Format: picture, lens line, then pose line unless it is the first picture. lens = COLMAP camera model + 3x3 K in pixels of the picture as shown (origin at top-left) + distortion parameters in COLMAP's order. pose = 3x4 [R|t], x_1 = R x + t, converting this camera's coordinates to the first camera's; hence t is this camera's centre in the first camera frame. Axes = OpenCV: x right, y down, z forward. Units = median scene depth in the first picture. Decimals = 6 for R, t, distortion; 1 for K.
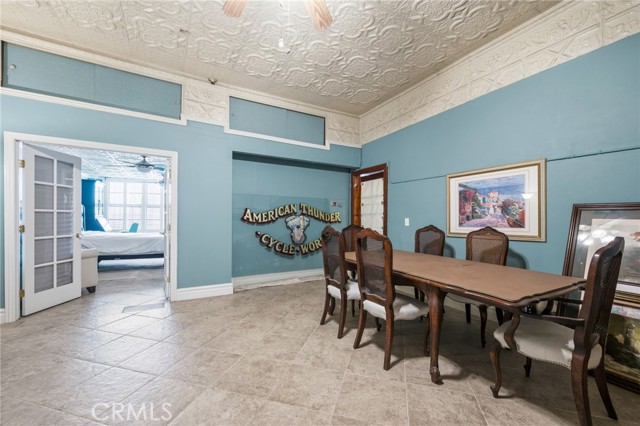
lens RADIAL K [[262.5, 0, 321.2], [0, 262.5, 218.1], [0, 0, 1]] dist [0.002668, 0.000140]
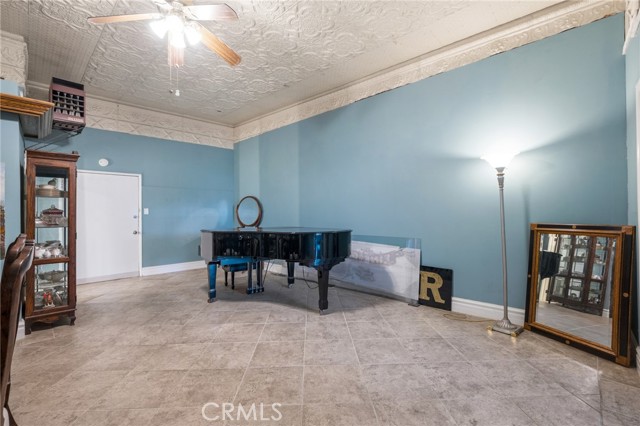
lens RADIAL K [[282.1, 0, 319.2], [0, 282.1, 211.9], [0, 0, 1]] dist [-0.001413, -0.000279]
pose [[-0.956060, -0.002137, -0.293162, -0.236711], [-0.000655, 0.999987, -0.005154, -0.008137], [0.293169, -0.004735, -0.956049, 1.445830]]
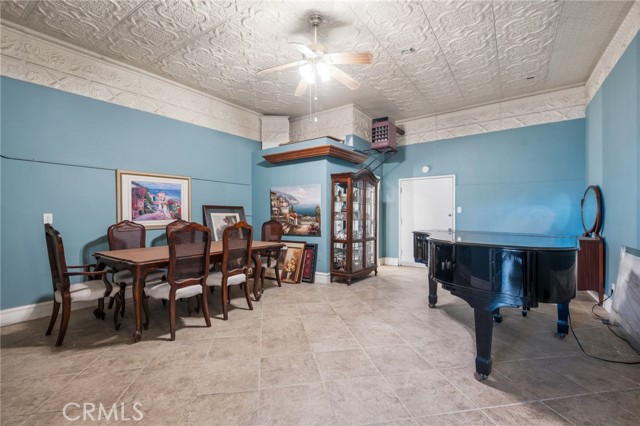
lens RADIAL K [[282.1, 0, 318.9], [0, 282.1, 213.7], [0, 0, 1]] dist [-0.001413, -0.000279]
pose [[-0.440526, -0.011453, 0.897667, -1.047700], [-0.002549, 0.999931, 0.011507, -0.015045], [-0.897736, 0.002781, -0.440525, 1.004984]]
